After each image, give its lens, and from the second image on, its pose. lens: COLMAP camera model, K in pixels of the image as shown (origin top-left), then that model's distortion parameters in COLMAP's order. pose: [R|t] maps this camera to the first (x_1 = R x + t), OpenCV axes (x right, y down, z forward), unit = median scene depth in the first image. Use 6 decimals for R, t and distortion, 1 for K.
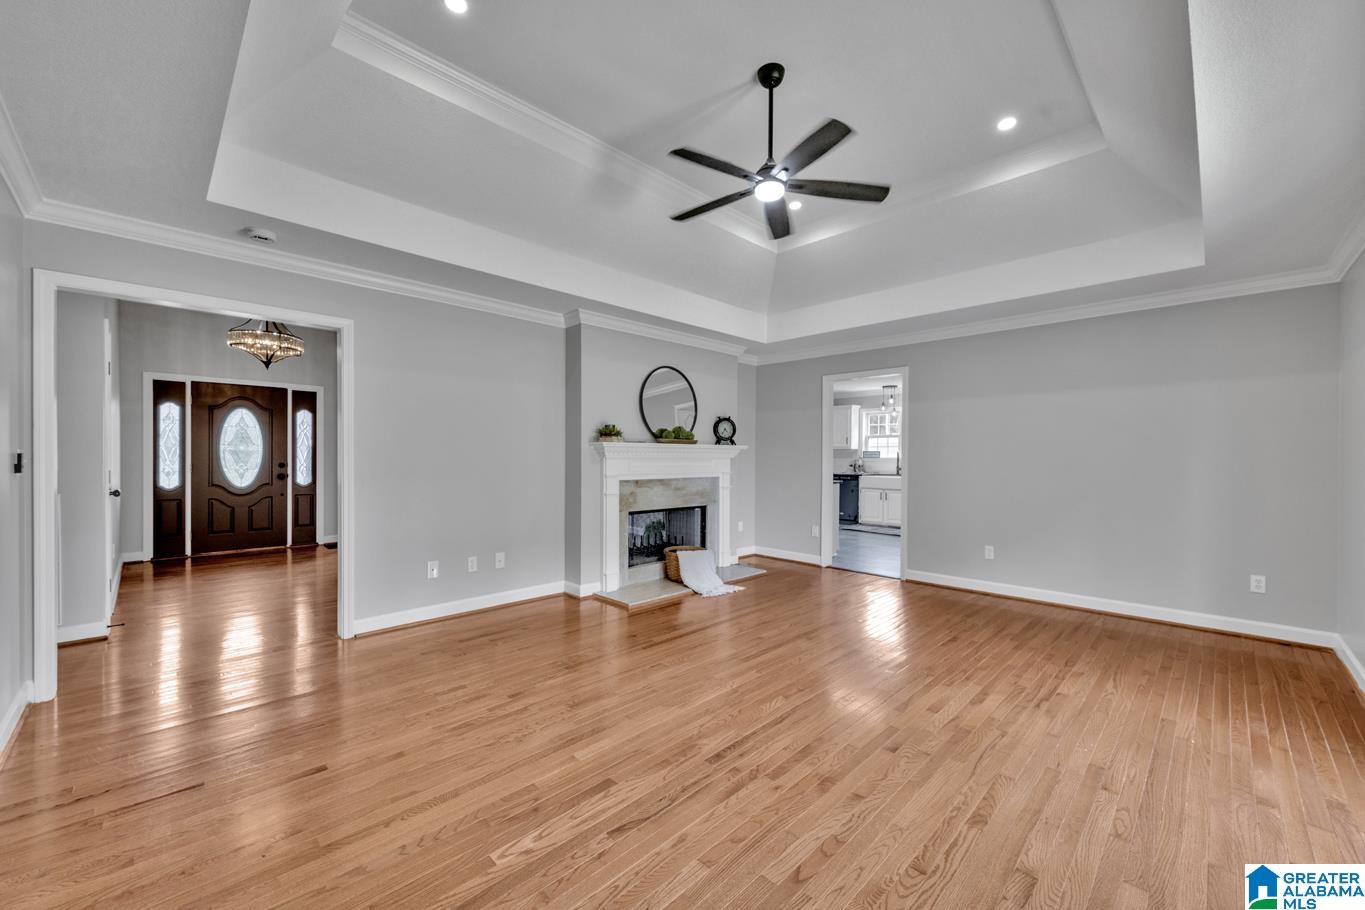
lens RADIAL K [[540.9, 0, 687.9], [0, 540.9, 460.4], [0, 0, 1]] dist [0.001962, 0.000071]
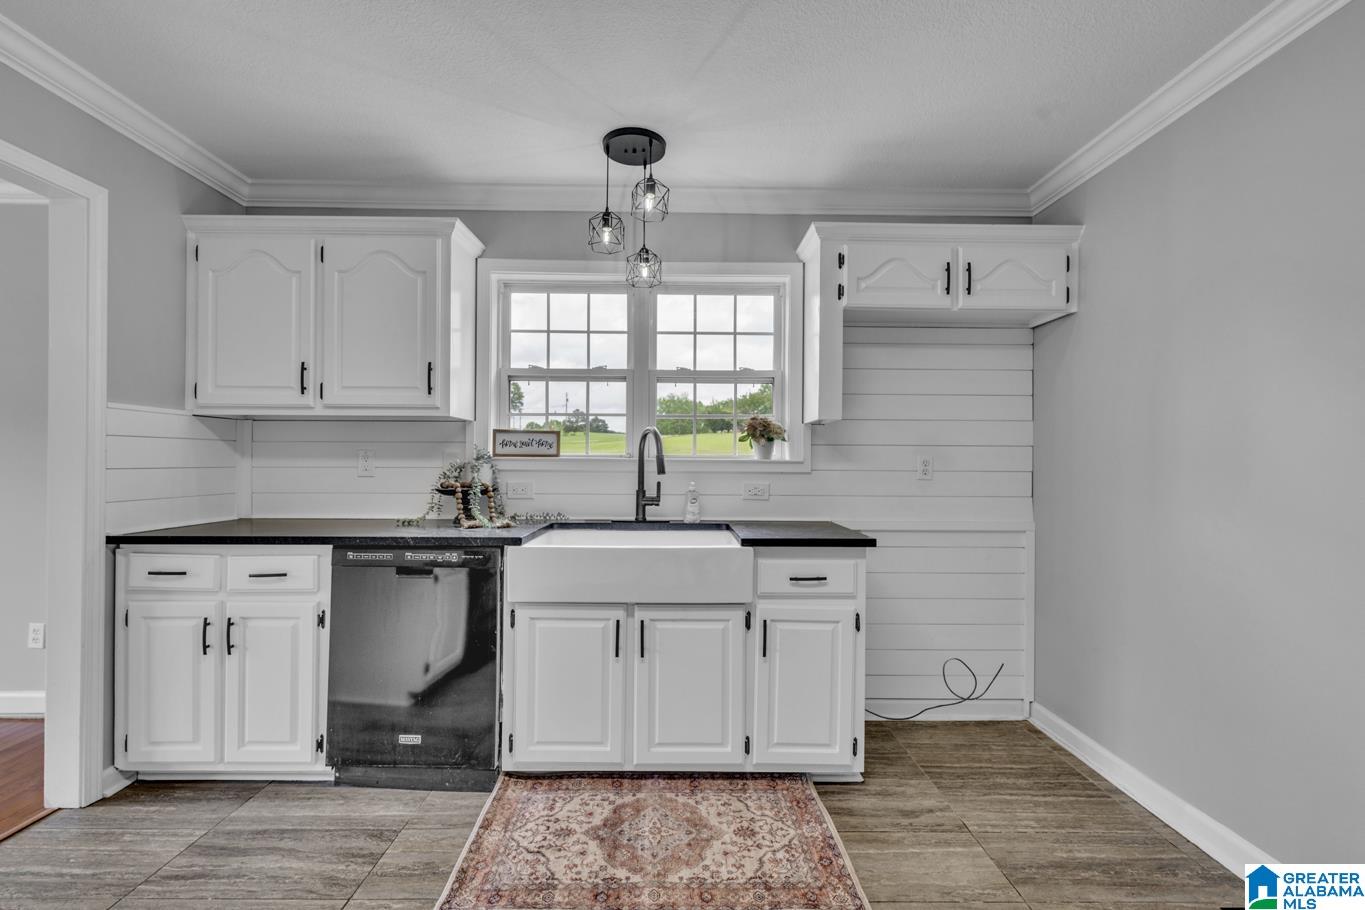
lens RADIAL K [[540.9, 0, 687.9], [0, 540.9, 460.4], [0, 0, 1]] dist [0.001962, 0.000071]
pose [[0.686828, 0.003491, 0.726812, 0.207936], [-0.000939, 0.999992, -0.003916, -0.001961], [-0.726819, 0.002007, 0.686826, 0.776802]]
